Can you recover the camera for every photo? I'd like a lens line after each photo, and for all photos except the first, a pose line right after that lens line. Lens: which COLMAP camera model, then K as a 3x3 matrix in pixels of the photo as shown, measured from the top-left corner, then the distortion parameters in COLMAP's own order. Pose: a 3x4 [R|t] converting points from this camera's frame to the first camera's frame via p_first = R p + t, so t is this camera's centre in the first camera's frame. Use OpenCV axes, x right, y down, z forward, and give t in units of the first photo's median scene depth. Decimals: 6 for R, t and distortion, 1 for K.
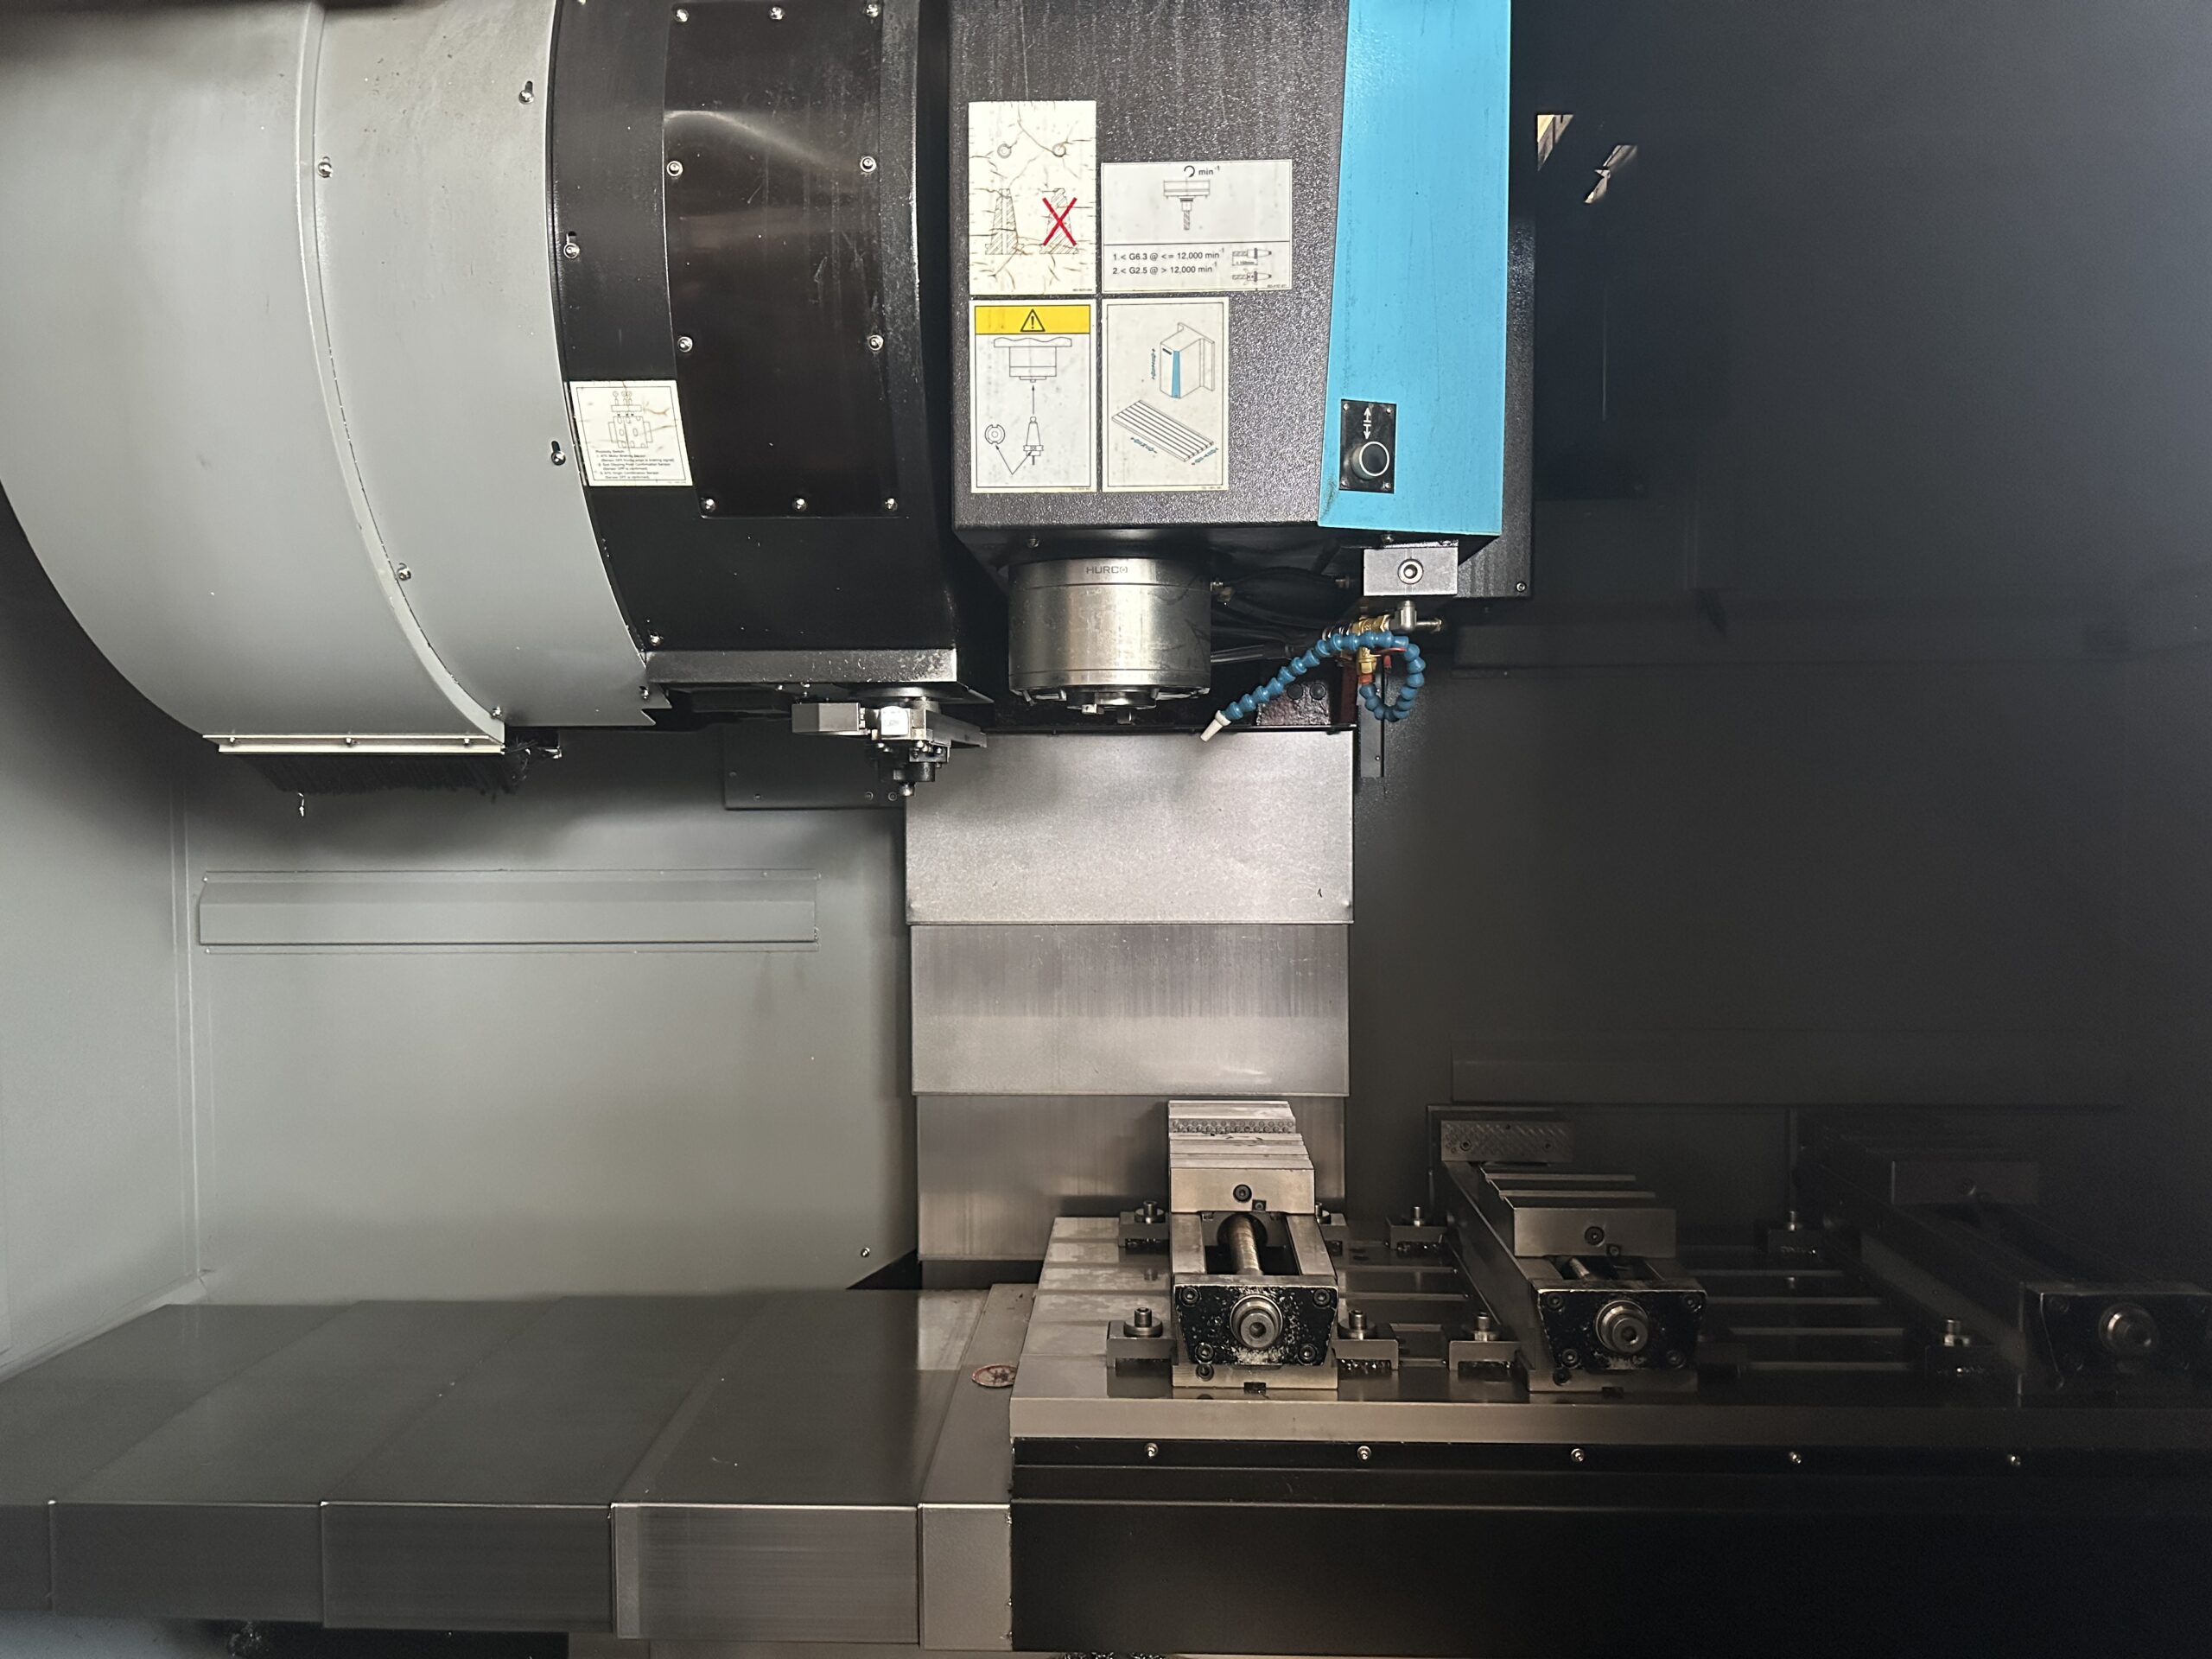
lens RADIAL K [[1526.9, 0, 1106.0], [0, 1526.9, 829.5], [0, 0, 1]] dist [0.087199, -0.122956]
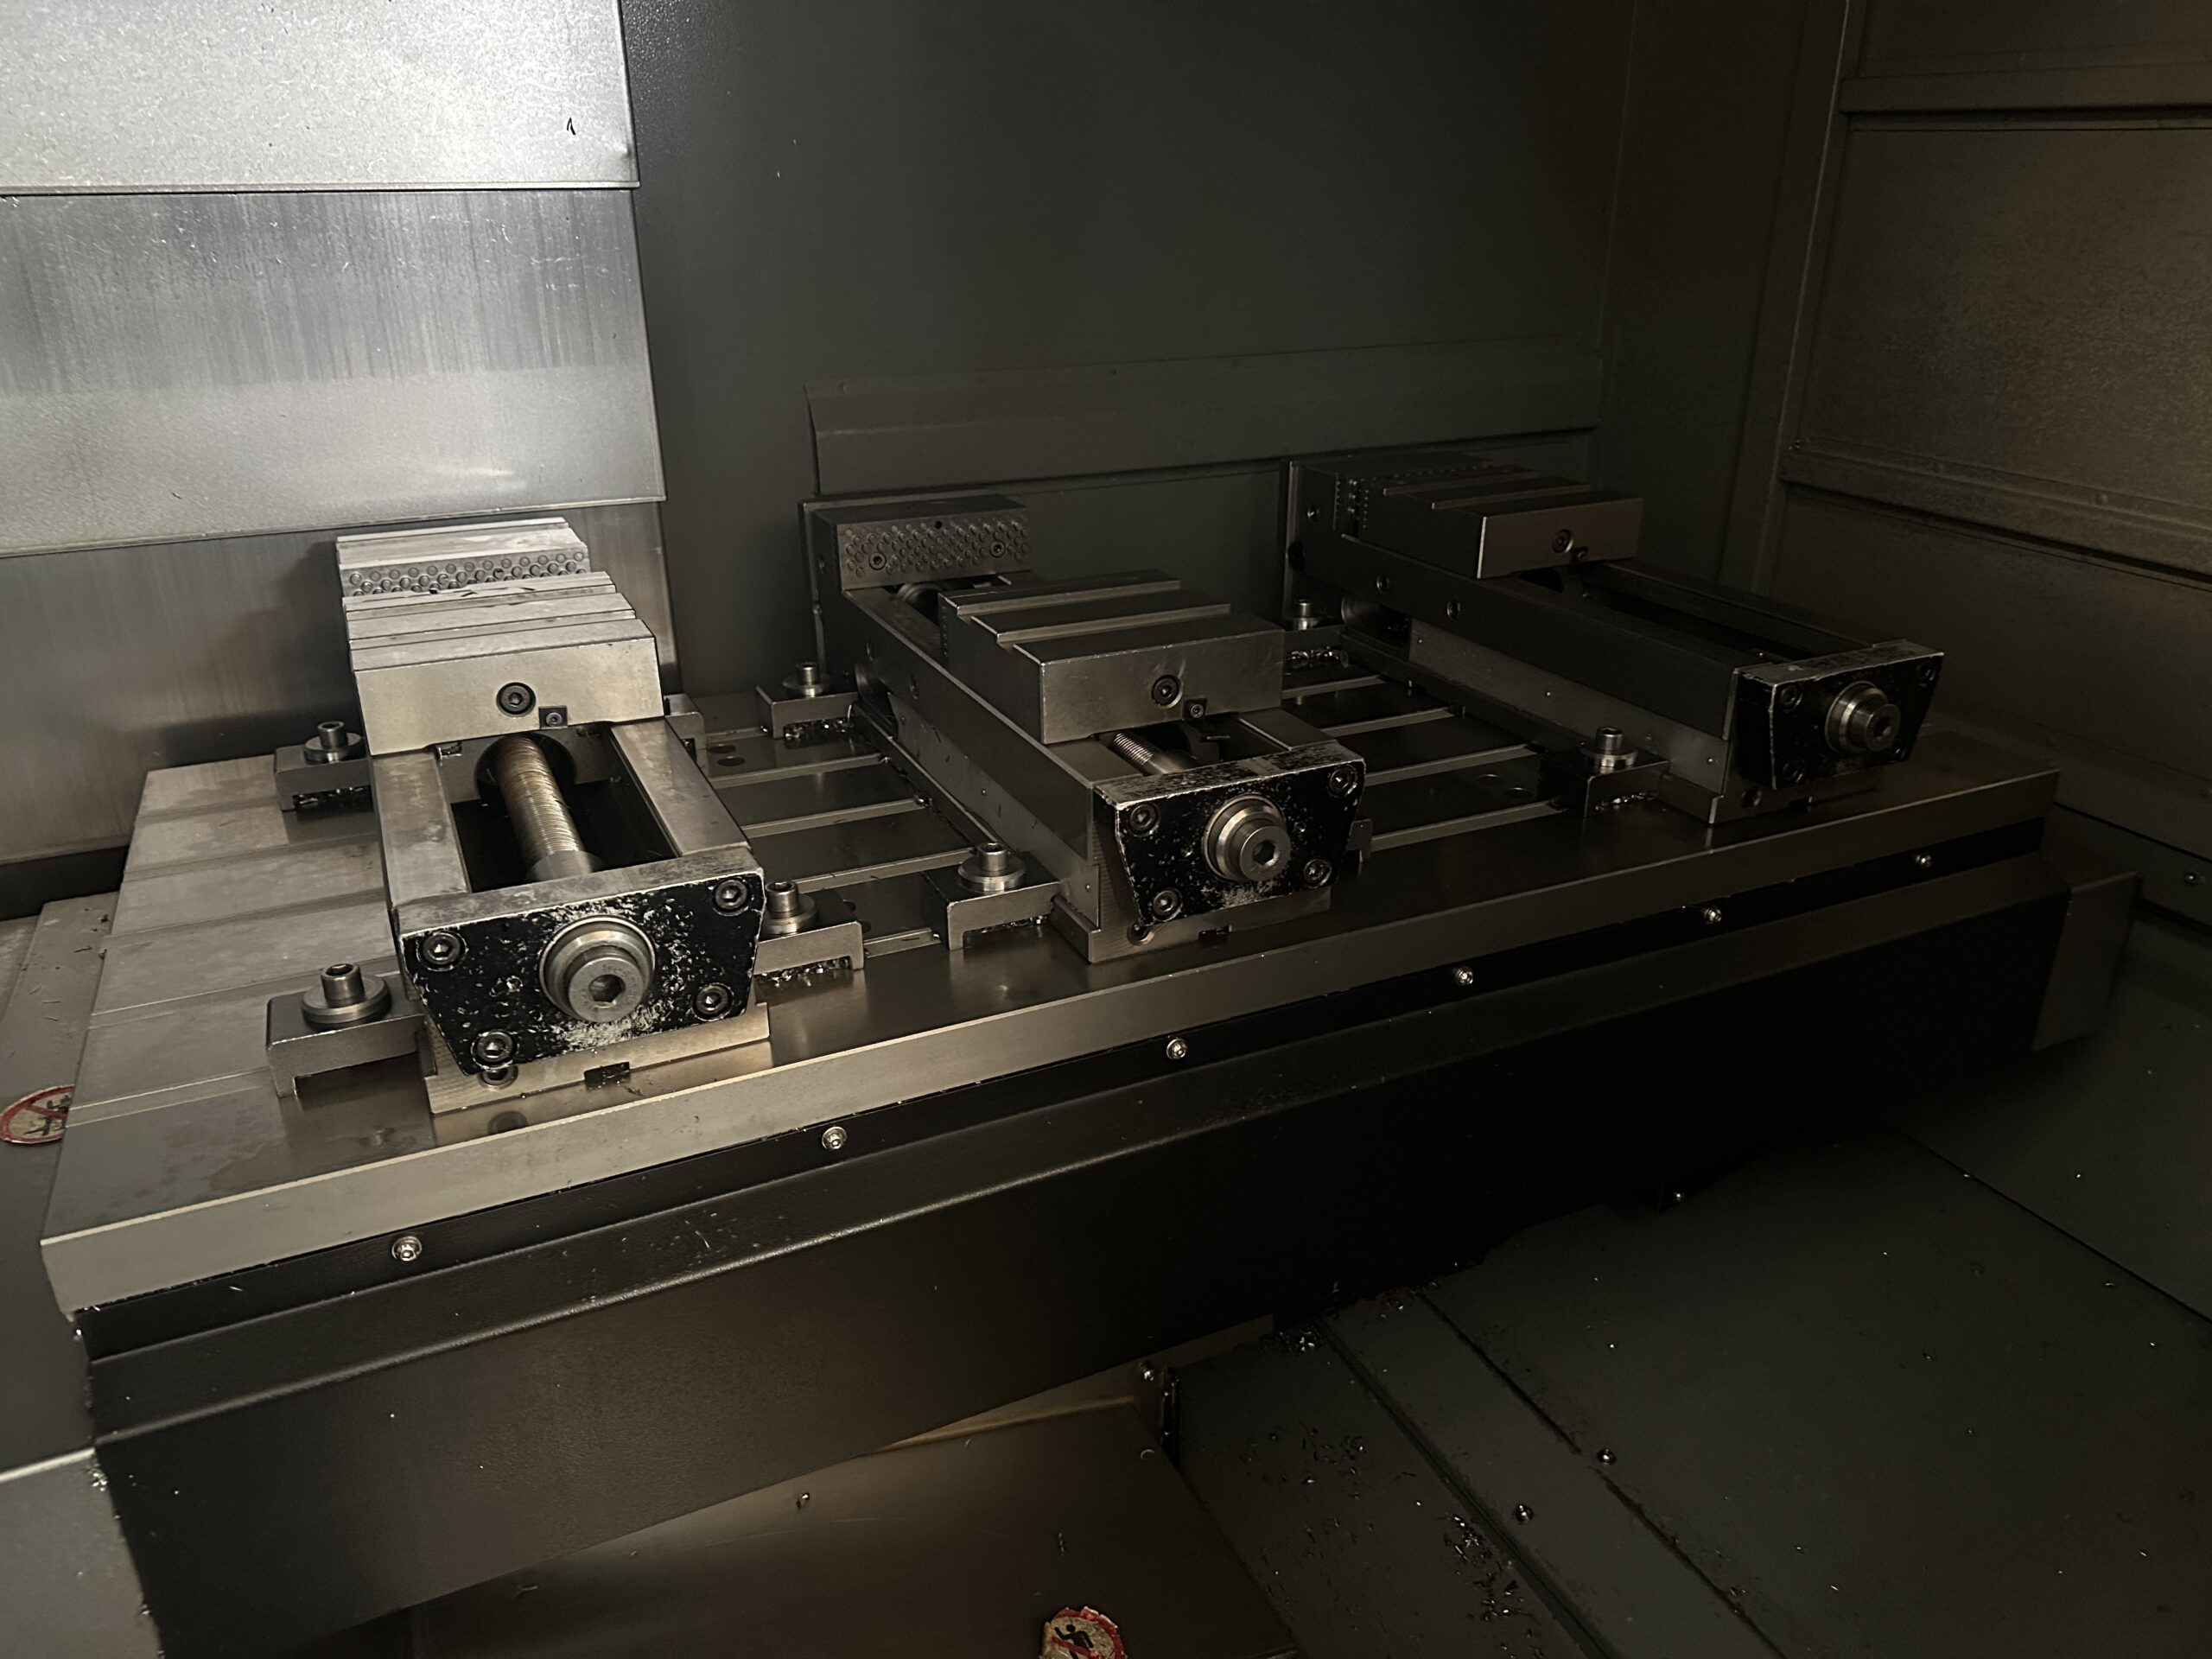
lens RADIAL K [[1526.9, 0, 1106.0], [0, 1526.9, 829.5], [0, 0, 1]] dist [0.087199, -0.122956]
pose [[0.883885, -0.180079, 0.431648, 0.035716], [0.008774, 0.929128, 0.369655, 0.097174], [-0.467623, -0.322945, 0.822822, 0.515646]]
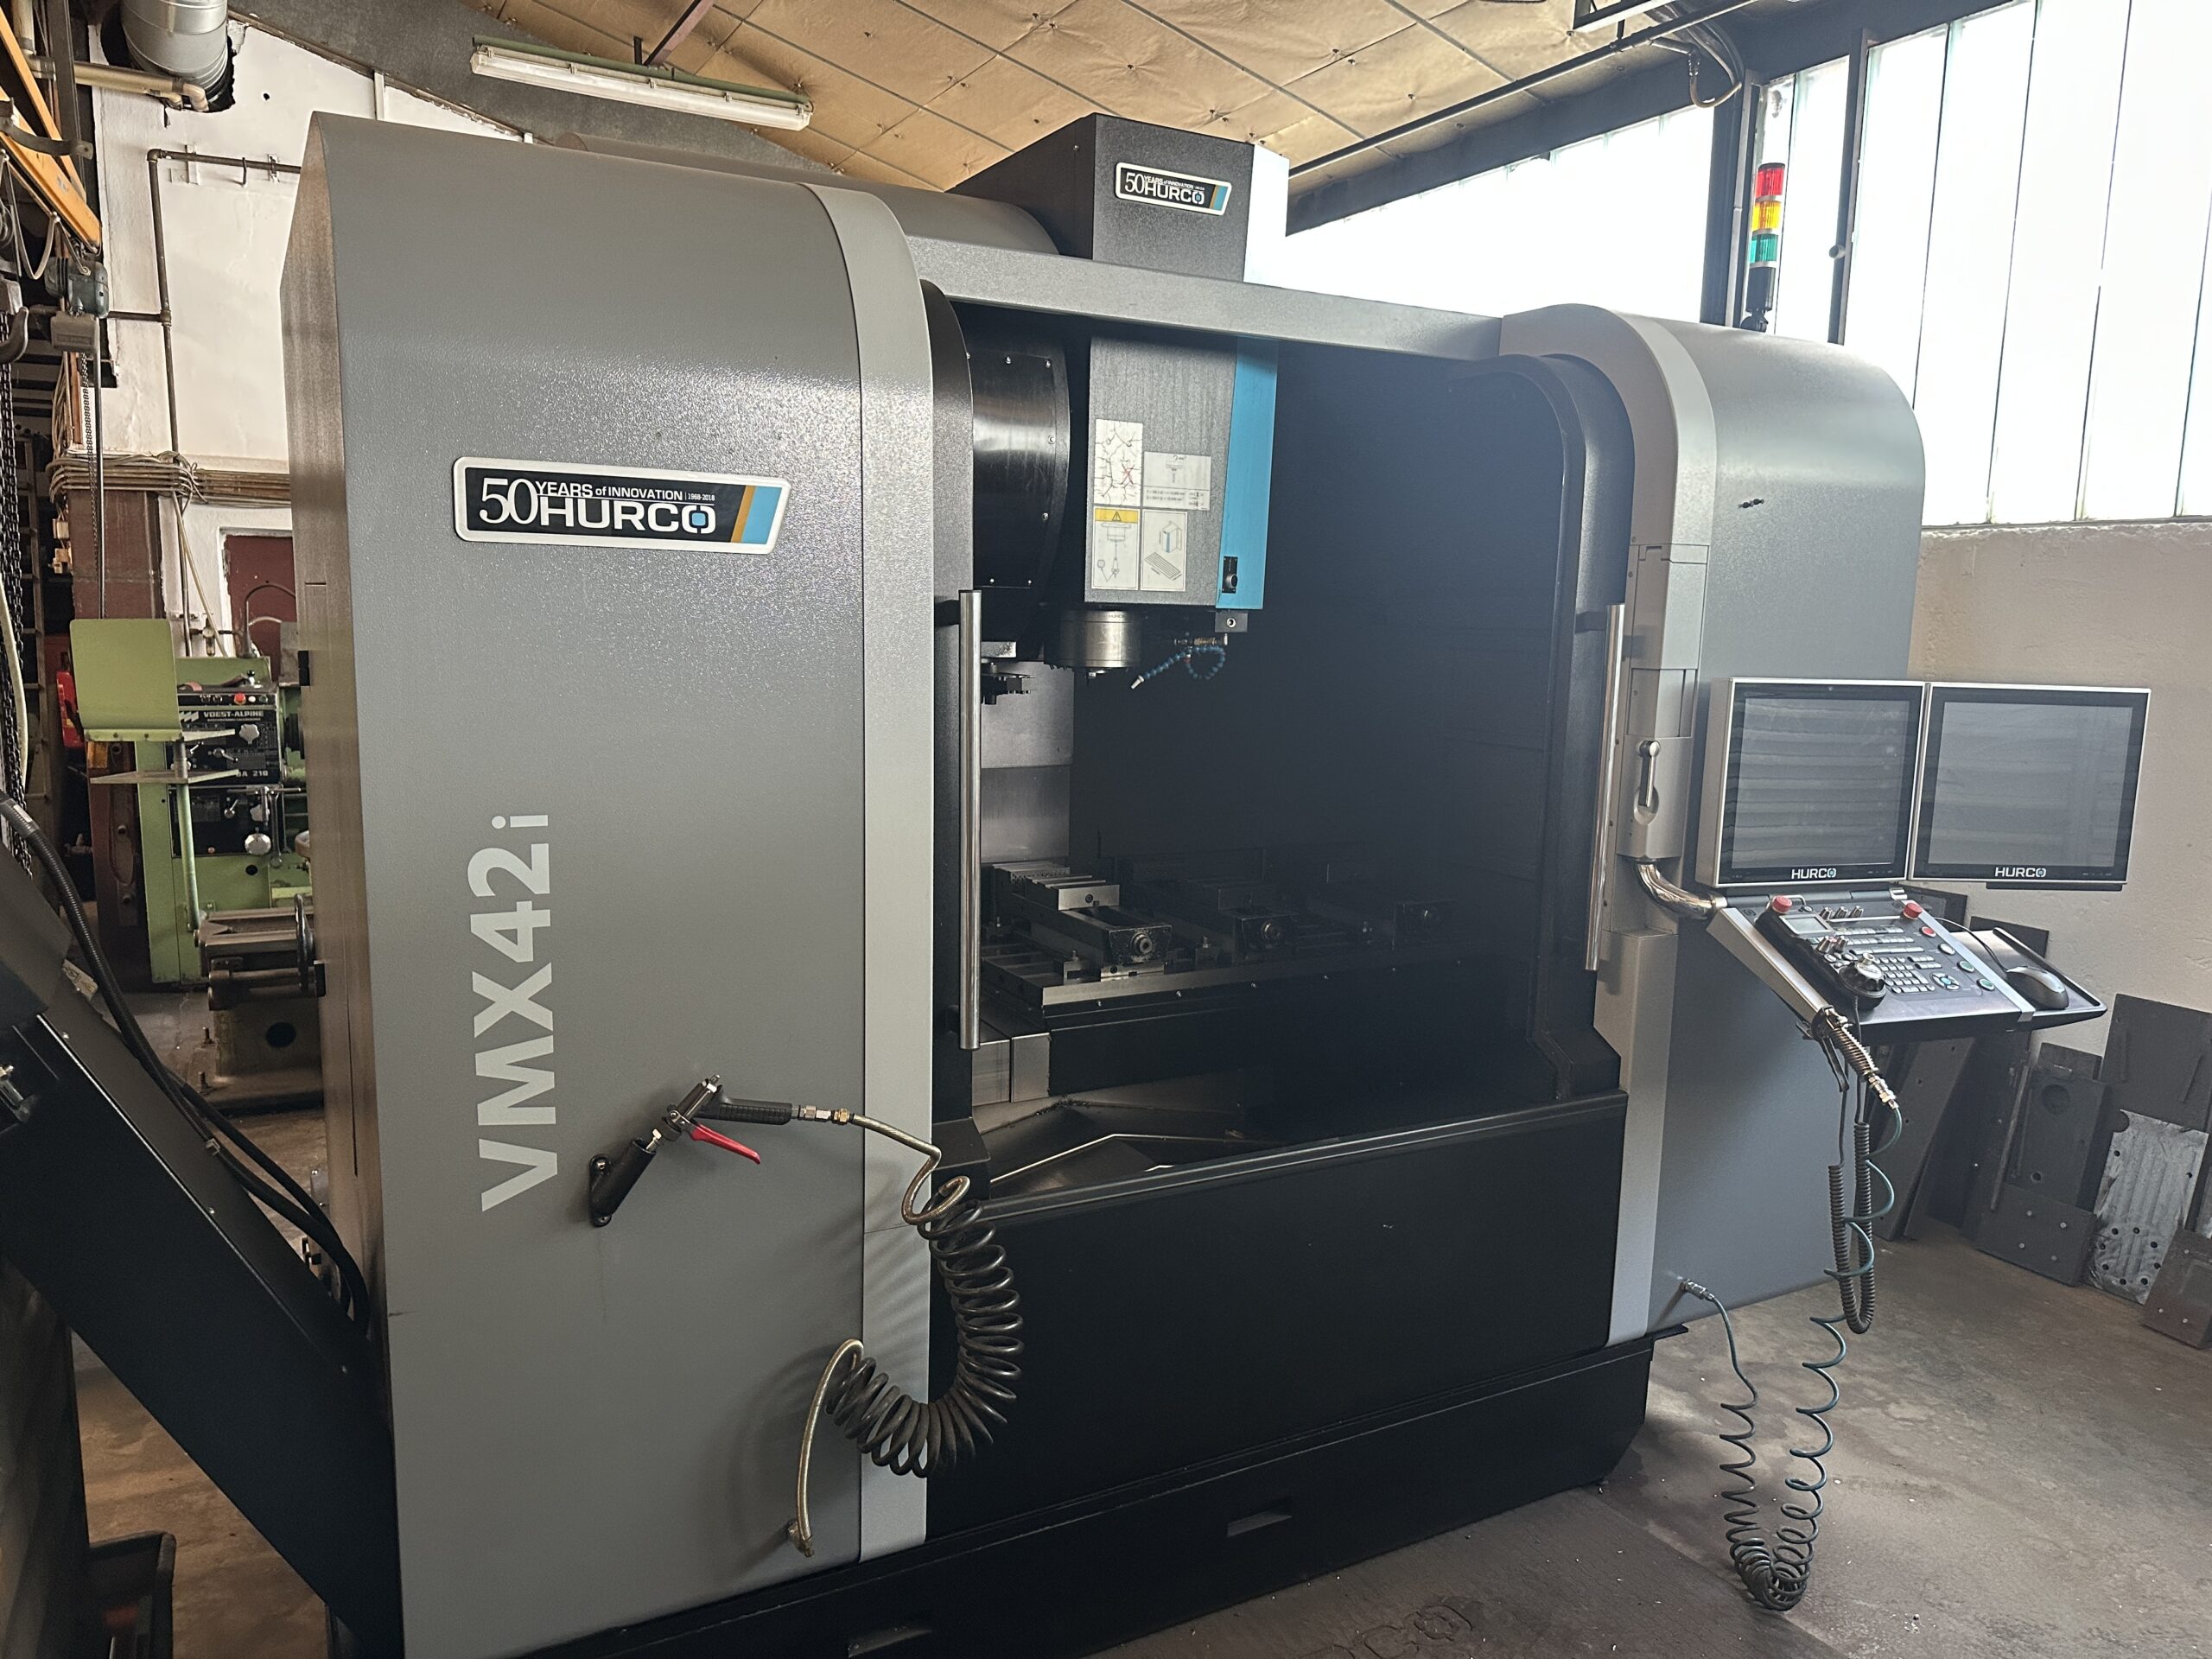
lens RADIAL K [[1526.9, 0, 1106.0], [0, 1526.9, 829.5], [0, 0, 1]] dist [0.087199, -0.122956]
pose [[0.854673, -0.045251, 0.517191, -1.047925], [-0.013481, 0.993924, 0.109240, -0.089176], [-0.518992, -0.100337, 0.848870, -0.830068]]
